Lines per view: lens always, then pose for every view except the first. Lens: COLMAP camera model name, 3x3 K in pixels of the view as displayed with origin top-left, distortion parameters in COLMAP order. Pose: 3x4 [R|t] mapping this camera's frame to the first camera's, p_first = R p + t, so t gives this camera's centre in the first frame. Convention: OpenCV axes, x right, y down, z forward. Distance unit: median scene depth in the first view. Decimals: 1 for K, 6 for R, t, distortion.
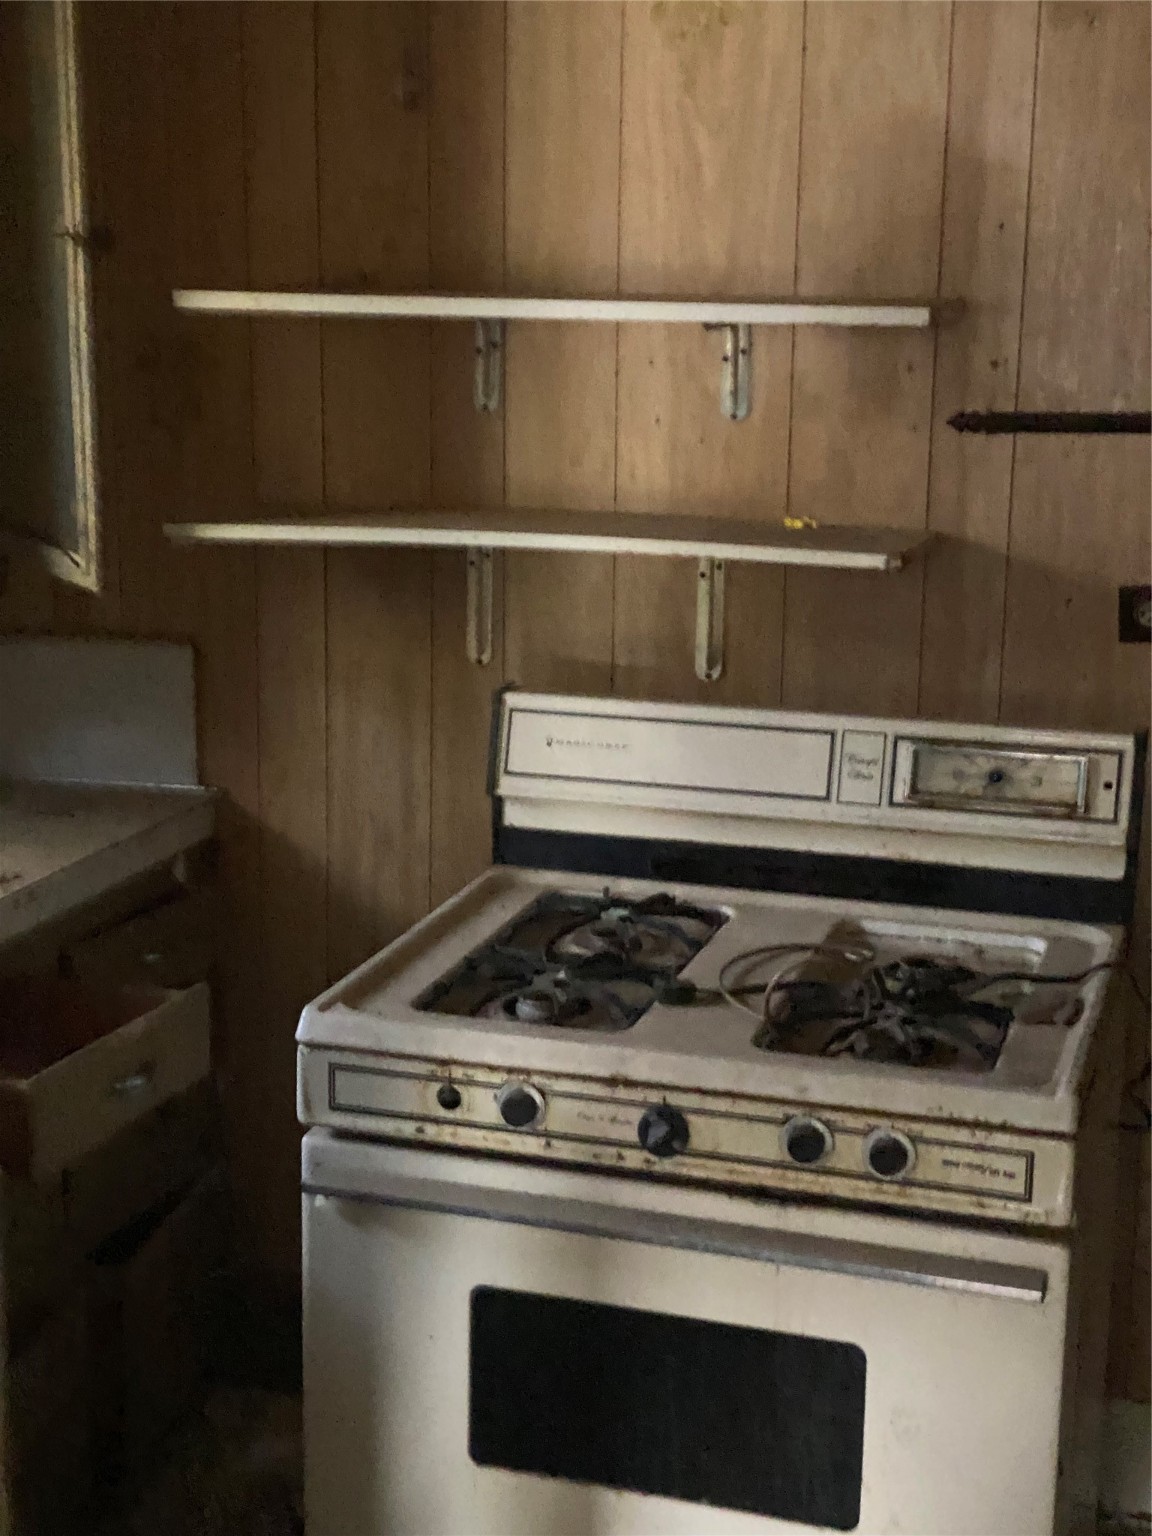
lens RADIAL K [[2298.5, 0, 576.0], [0, 2298.5, 768.0], [0, 0, 1]] dist [0.017681, 0.069281]
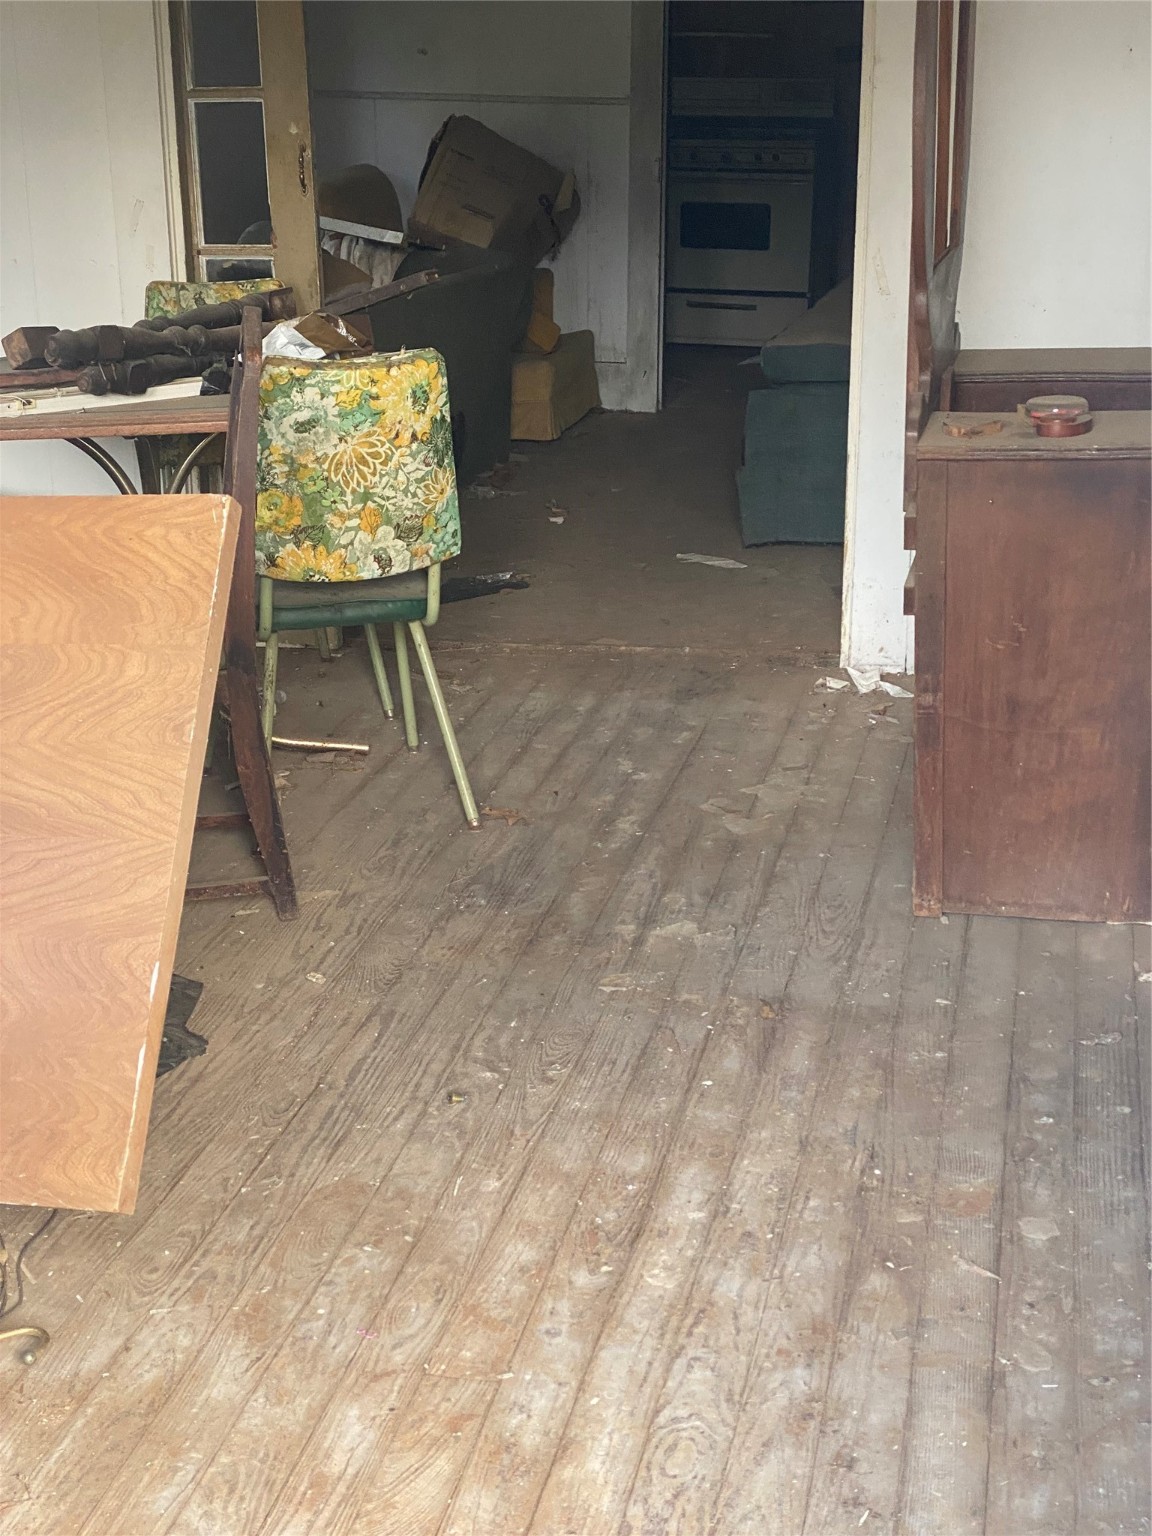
lens RADIAL K [[2298.5, 0, 576.0], [0, 2298.5, 768.0], [0, 0, 1]] dist [0.017681, 0.069281]
pose [[0.998147, -0.027883, 0.054084, -0.466984], [0.020380, 0.990685, 0.134637, 0.635018], [-0.057334, -0.133285, 0.989418, -3.160810]]
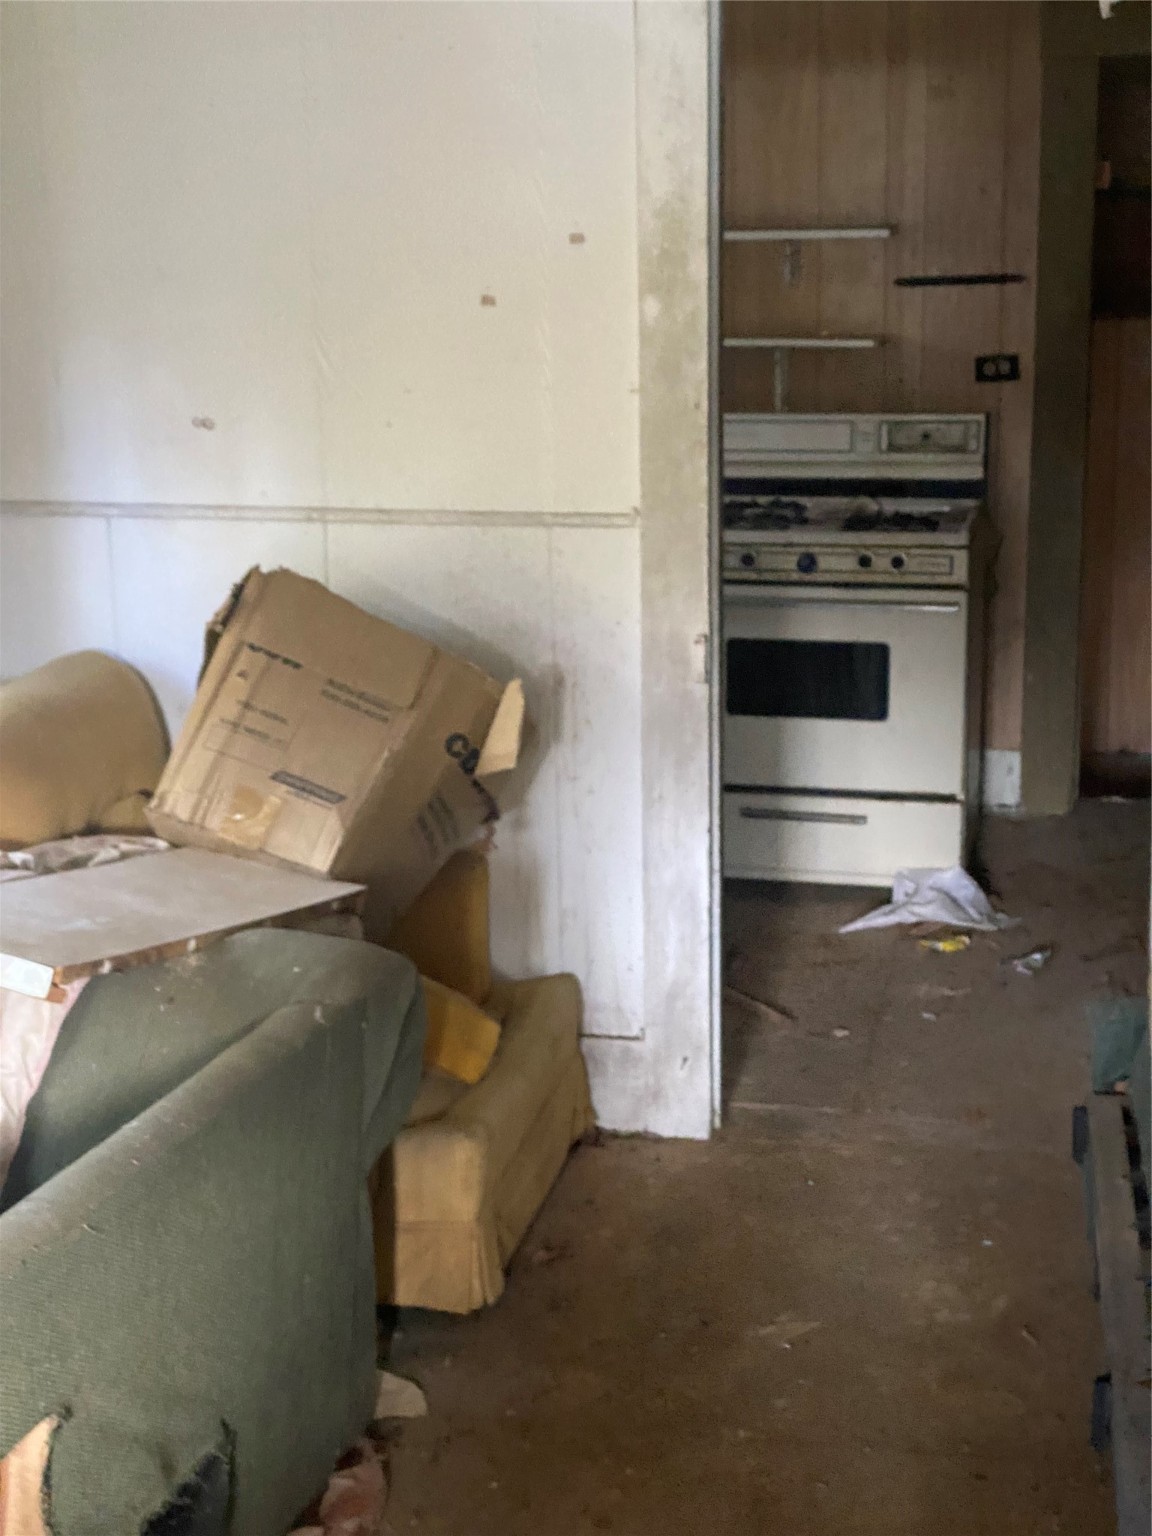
lens RADIAL K [[2298.5, 0, 576.0], [0, 2298.5, 768.0], [0, 0, 1]] dist [0.017681, 0.069281]
pose [[0.996985, -0.046067, 0.062448, -0.332180], [0.043762, 0.998327, 0.037778, 0.239127], [-0.064084, -0.034931, 0.997333, -1.311591]]
